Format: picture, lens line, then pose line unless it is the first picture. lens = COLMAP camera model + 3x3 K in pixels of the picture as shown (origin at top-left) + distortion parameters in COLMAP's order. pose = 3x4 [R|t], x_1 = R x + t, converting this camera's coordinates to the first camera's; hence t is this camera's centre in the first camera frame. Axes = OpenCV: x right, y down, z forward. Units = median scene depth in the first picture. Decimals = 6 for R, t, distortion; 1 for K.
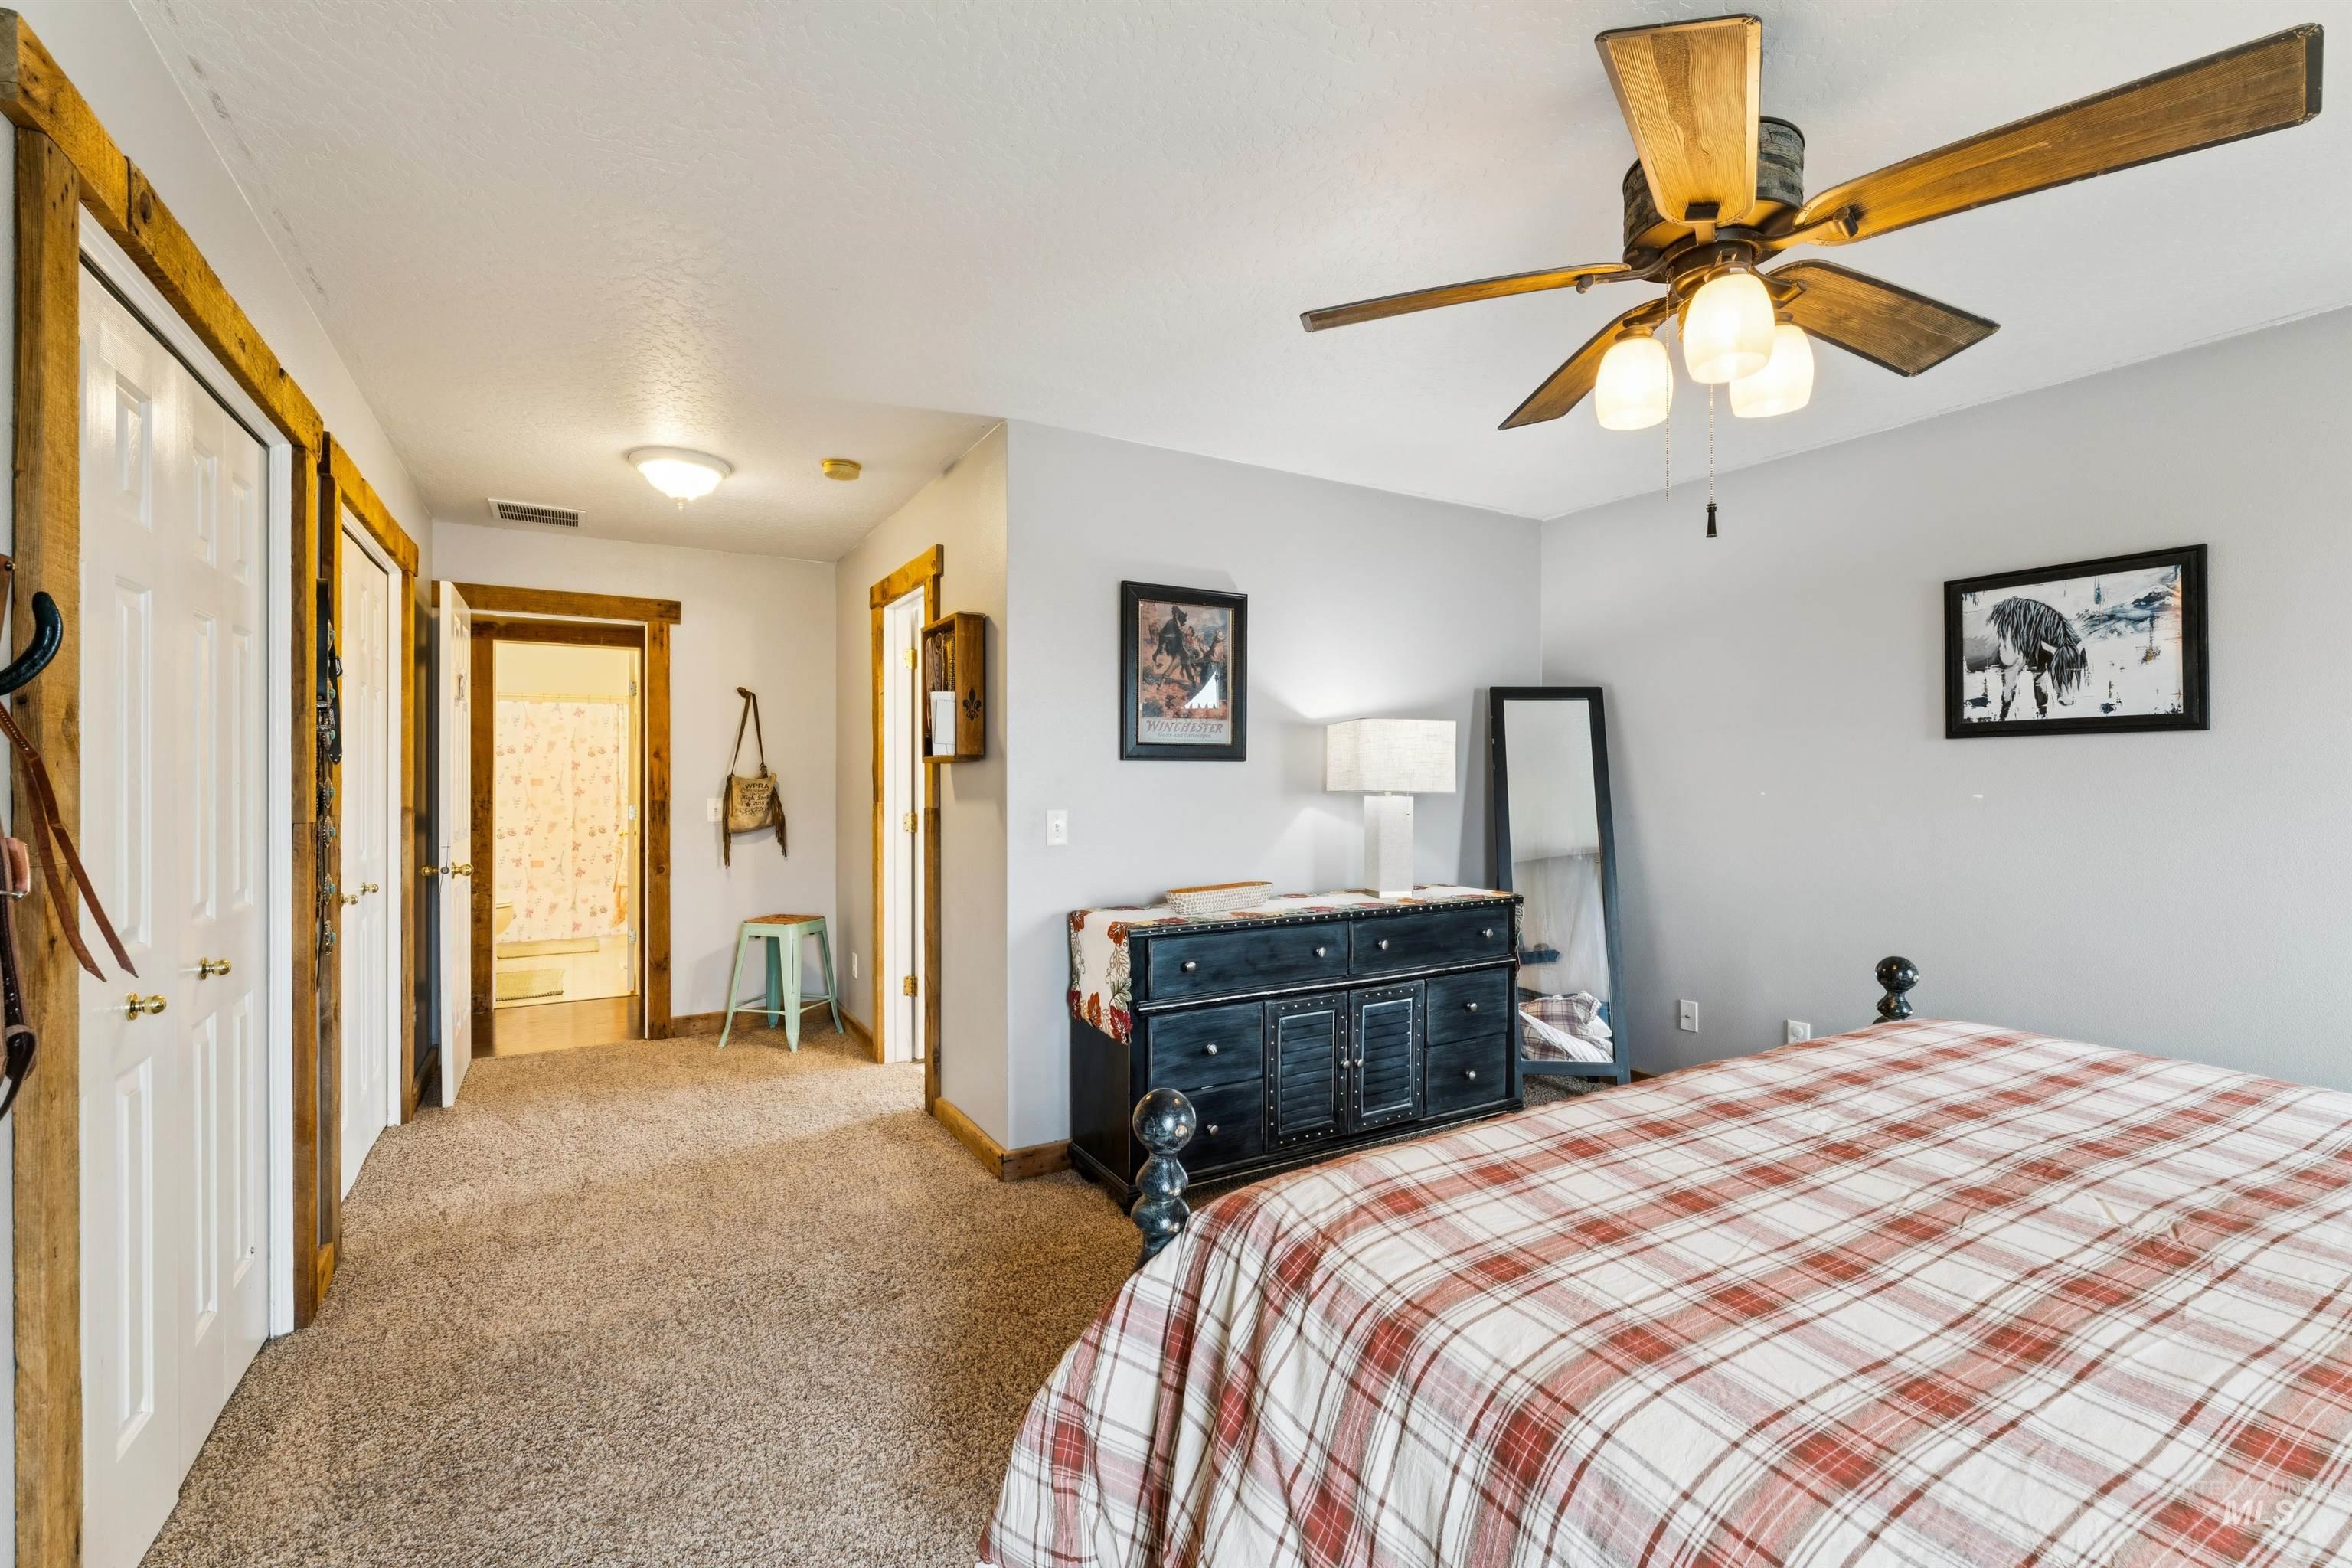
lens RADIAL K [[1010.5, 0, 1179.9], [0, 1010.5, 775.6], [0, 0, 1]] dist [-0.007230, 0.003217]
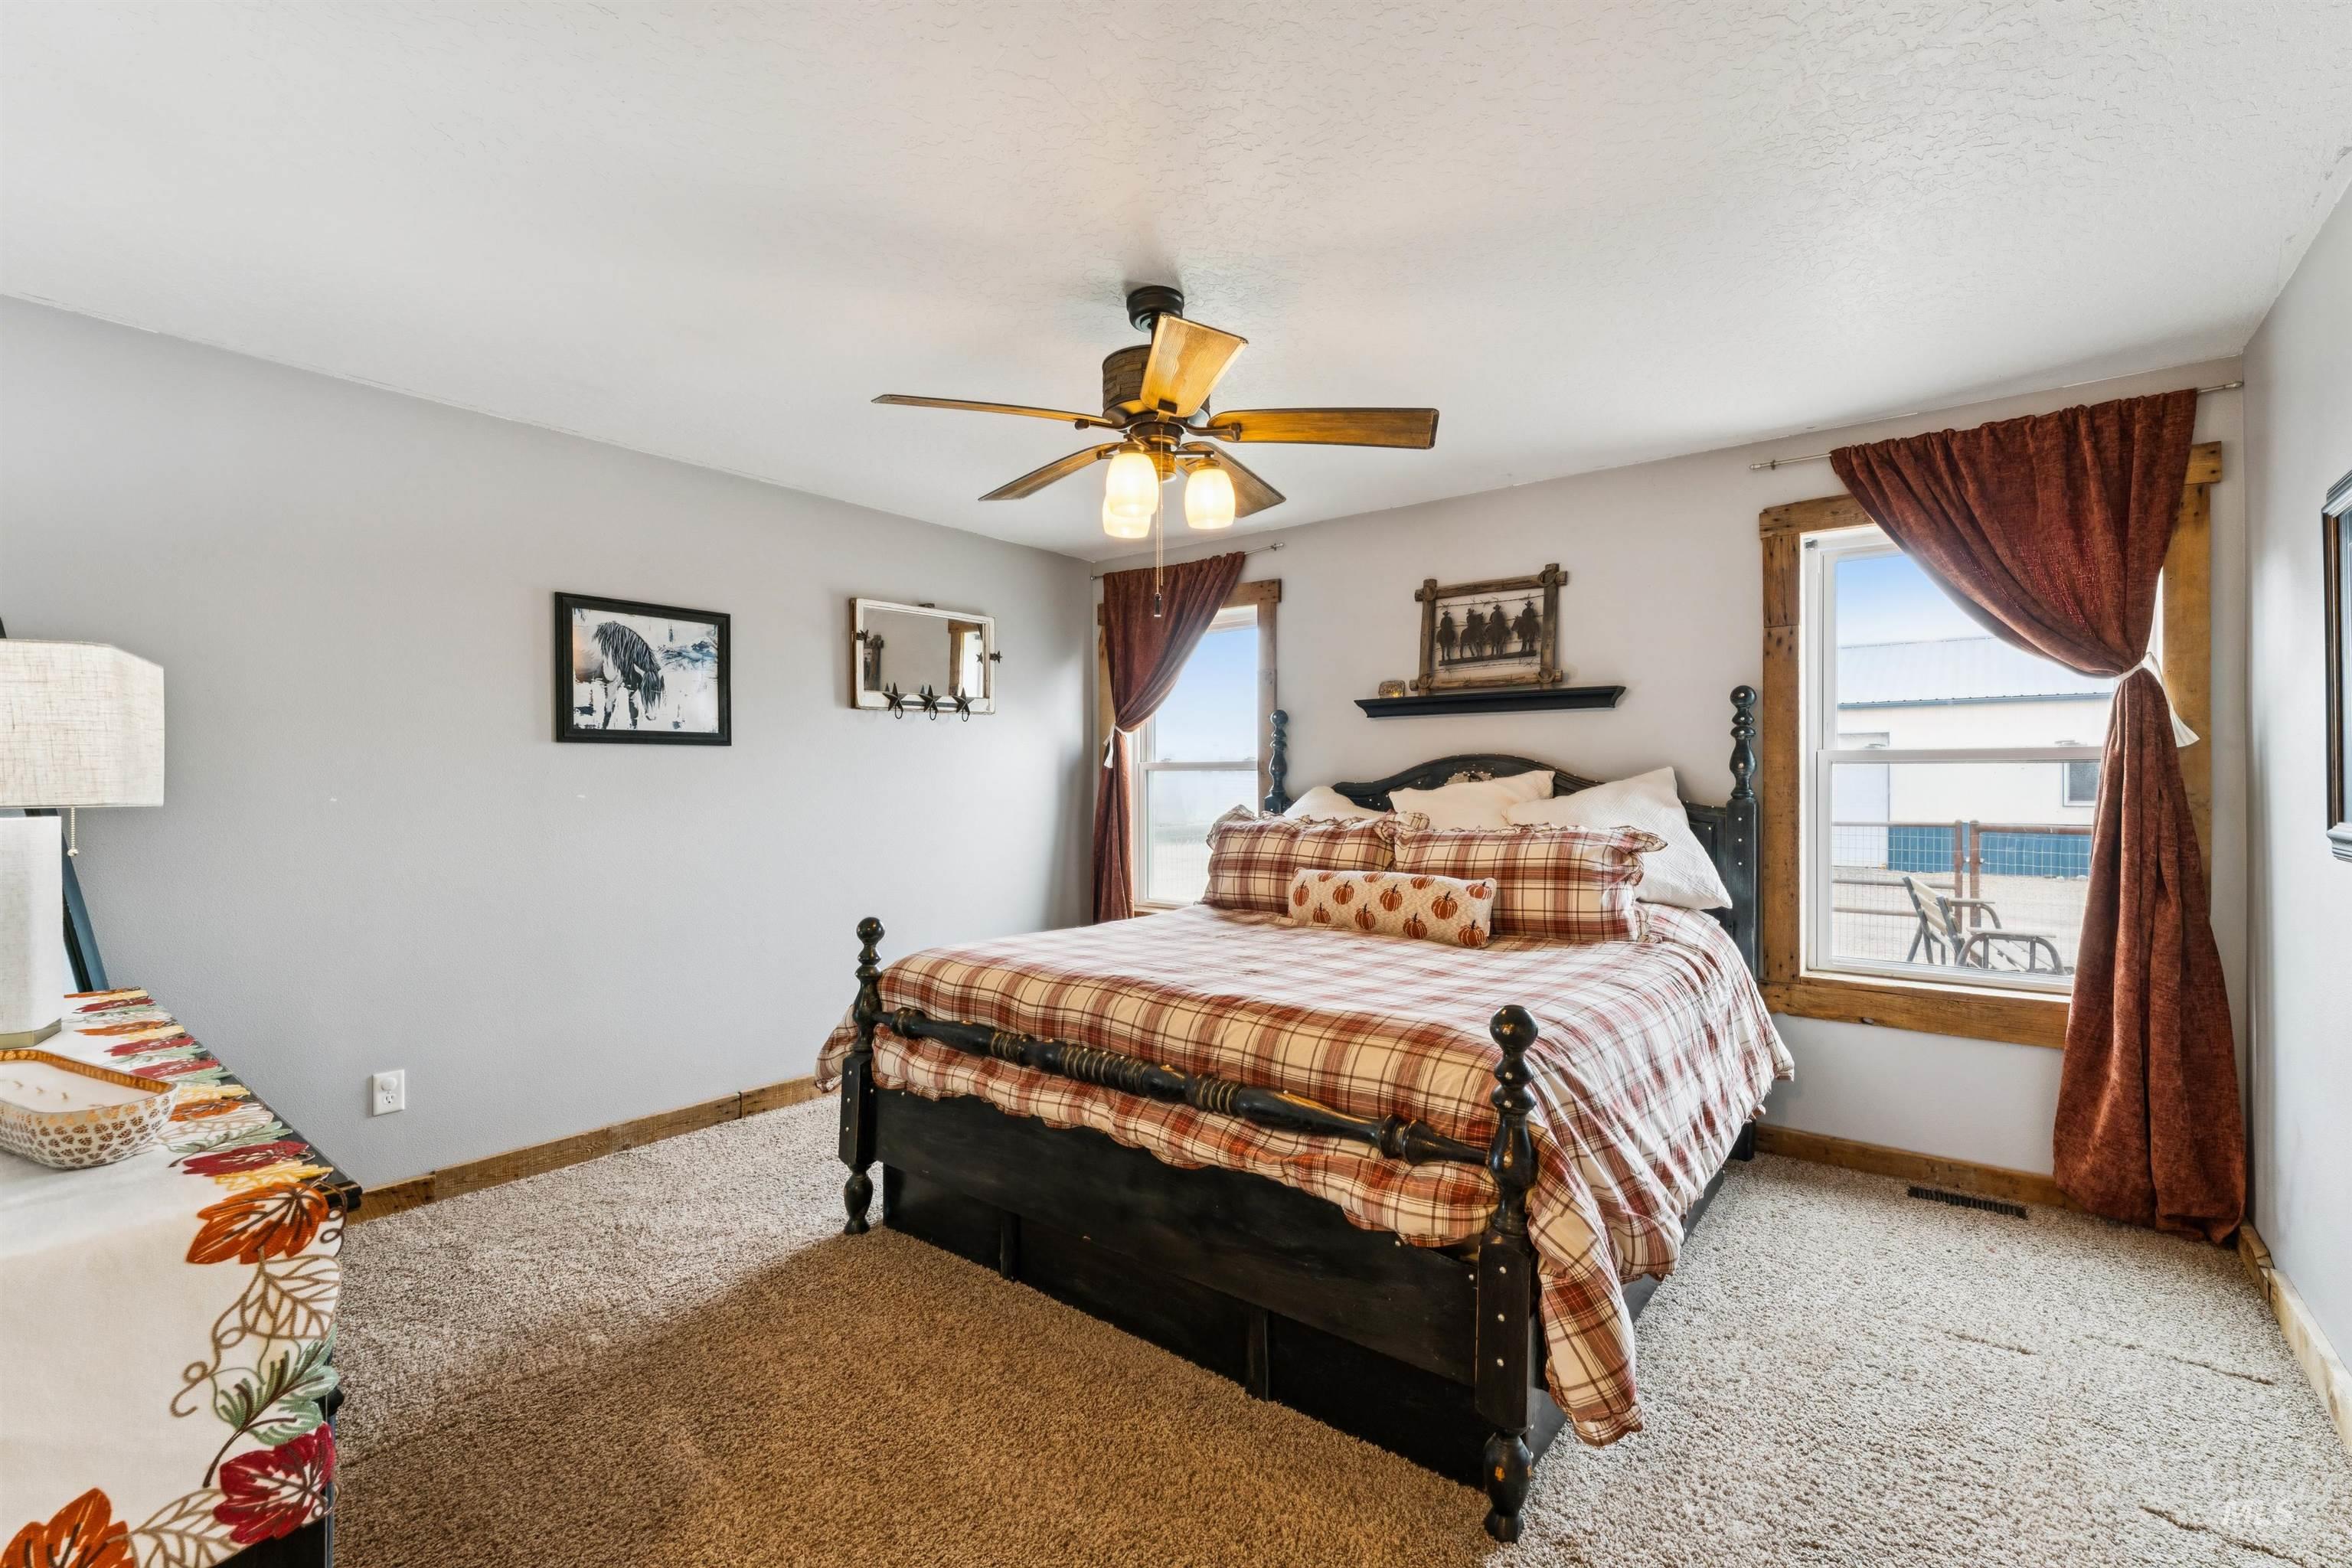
lens RADIAL K [[1010.5, 0, 1187.6], [0, 1010.5, 785.3], [0, 0, 1]] dist [-0.007230, 0.003217]
pose [[-0.360154, -0.002893, 0.932888, -0.483783], [0.000108, 0.999995, 0.003143, 0.005289], [-0.932893, 0.001232, -0.360152, 0.820202]]
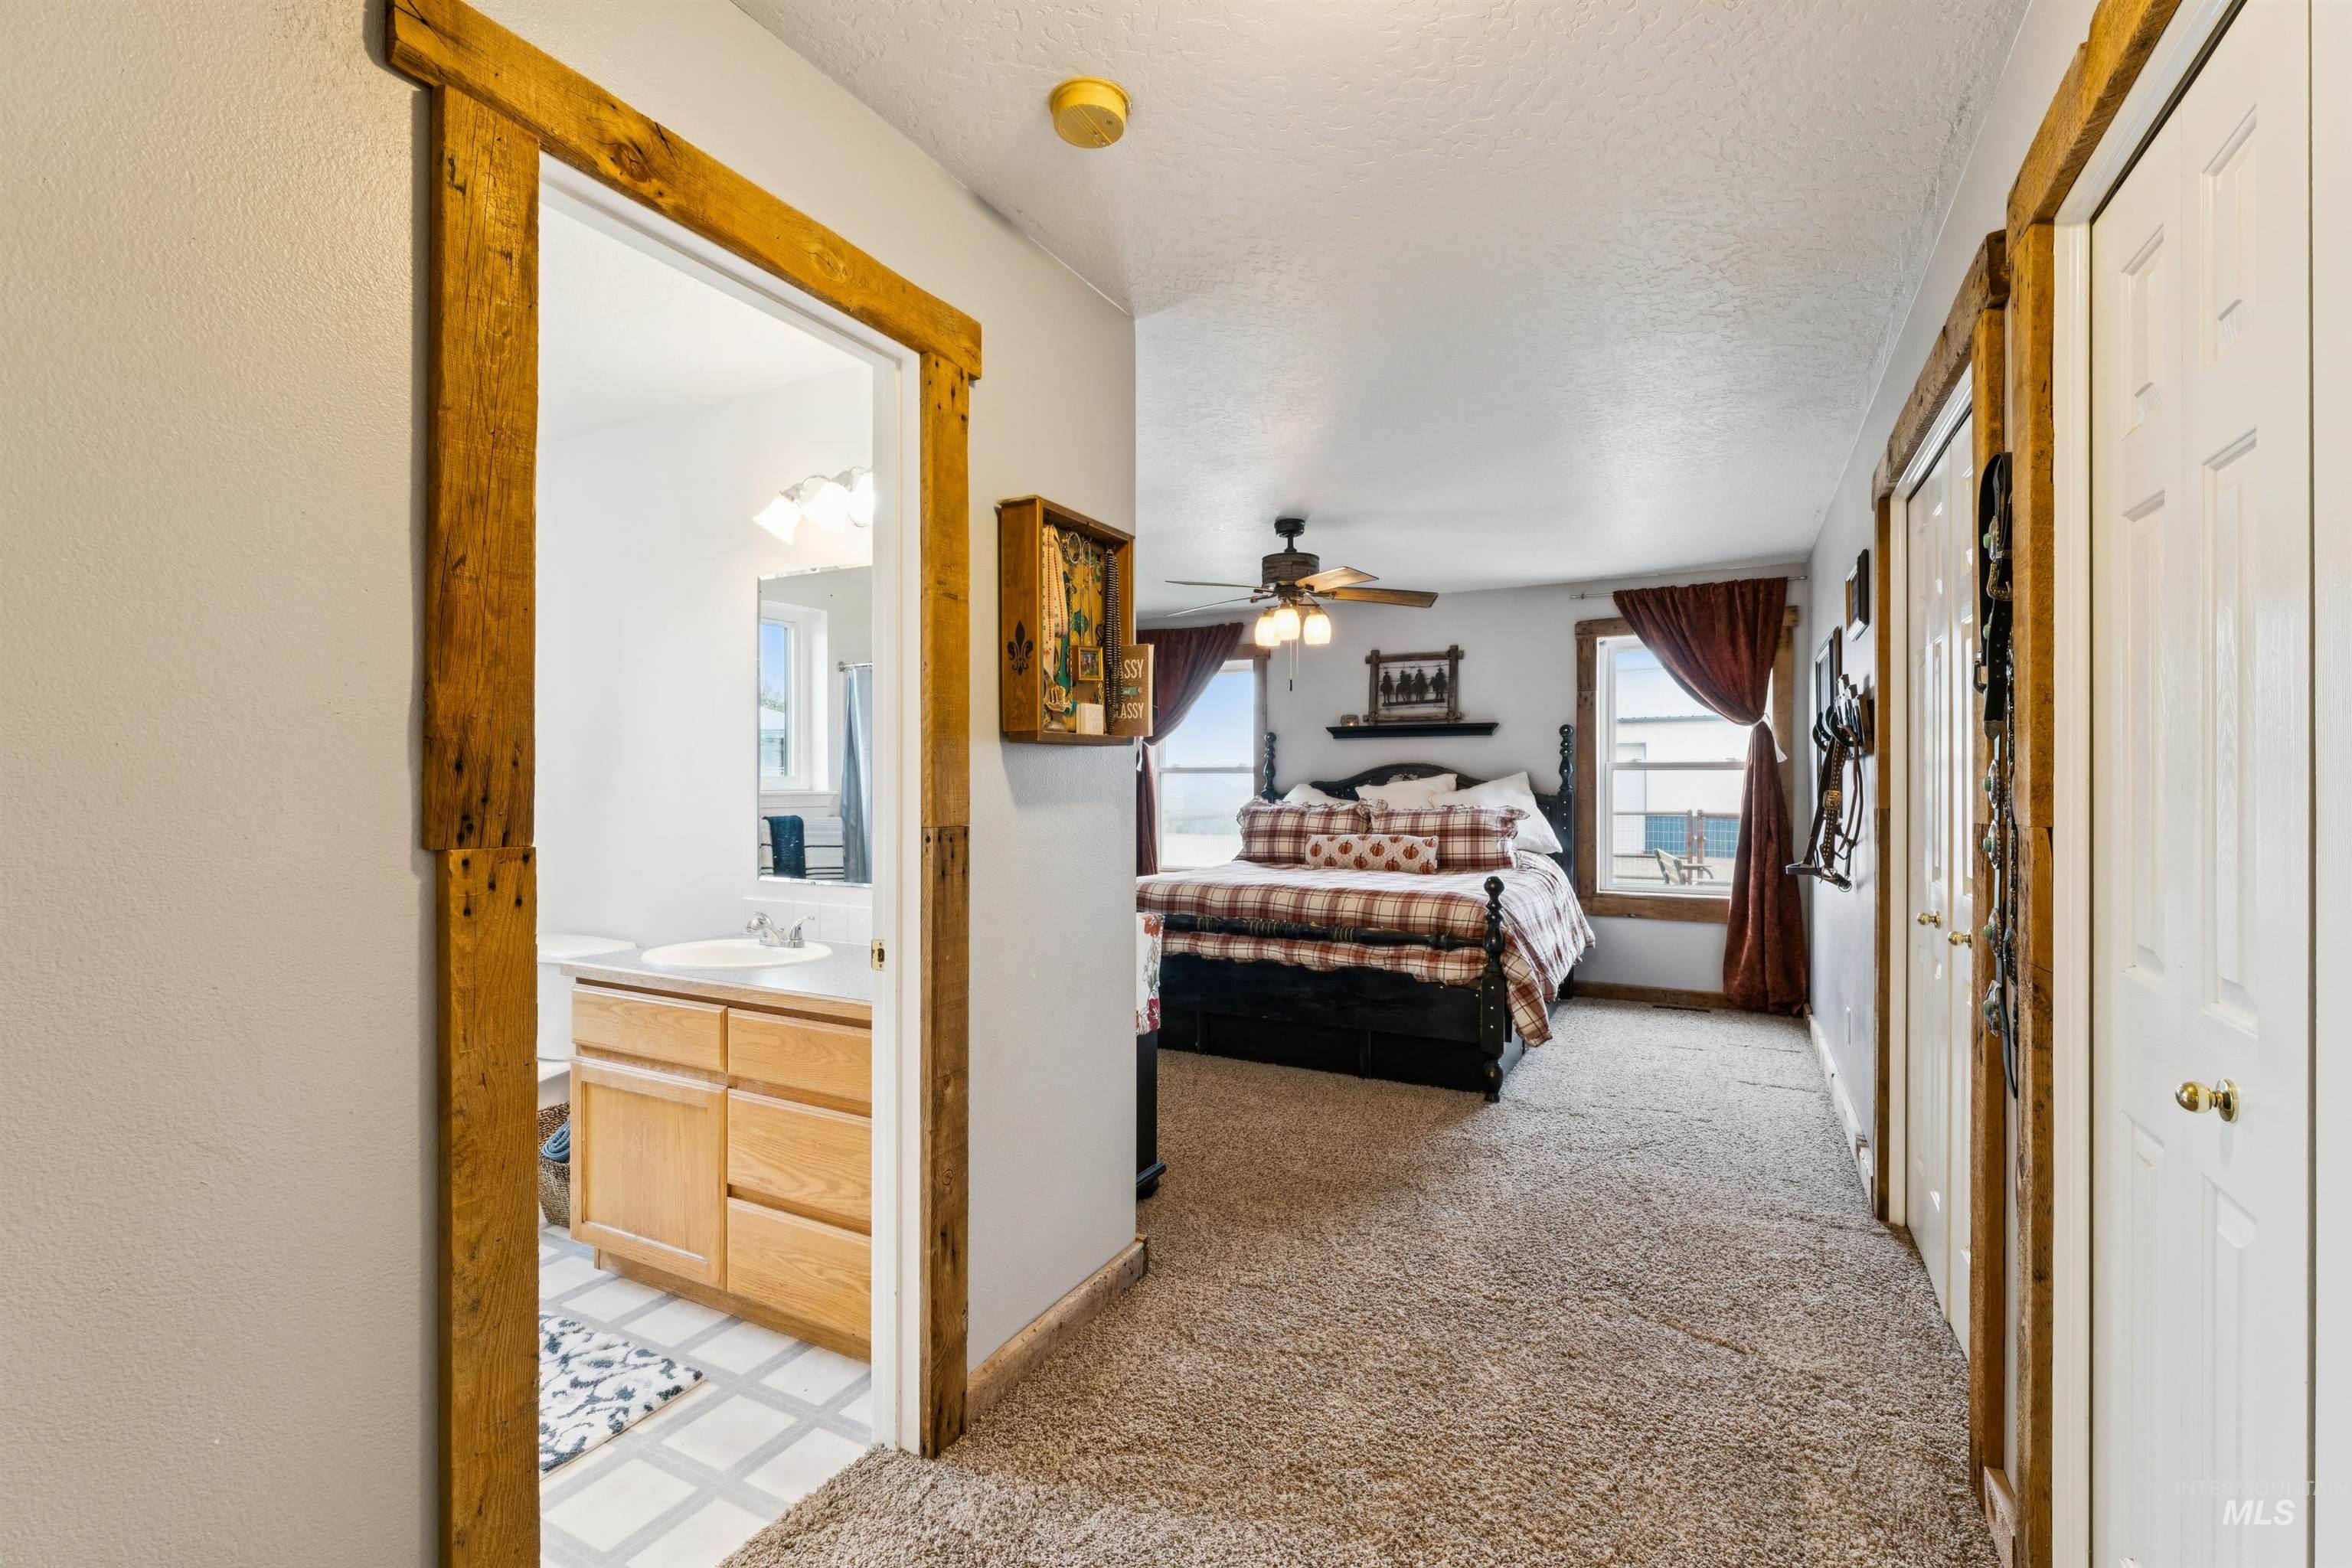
lens RADIAL K [[1010.5, 0, 1179.3], [0, 1010.5, 786.5], [0, 0, 1]] dist [-0.007230, 0.003217]
pose [[-0.515436, -0.002837, 0.856924, -0.697364], [0.000232, 0.999994, 0.003450, 0.007284], [-0.856928, 0.001977, -0.515432, 1.129279]]
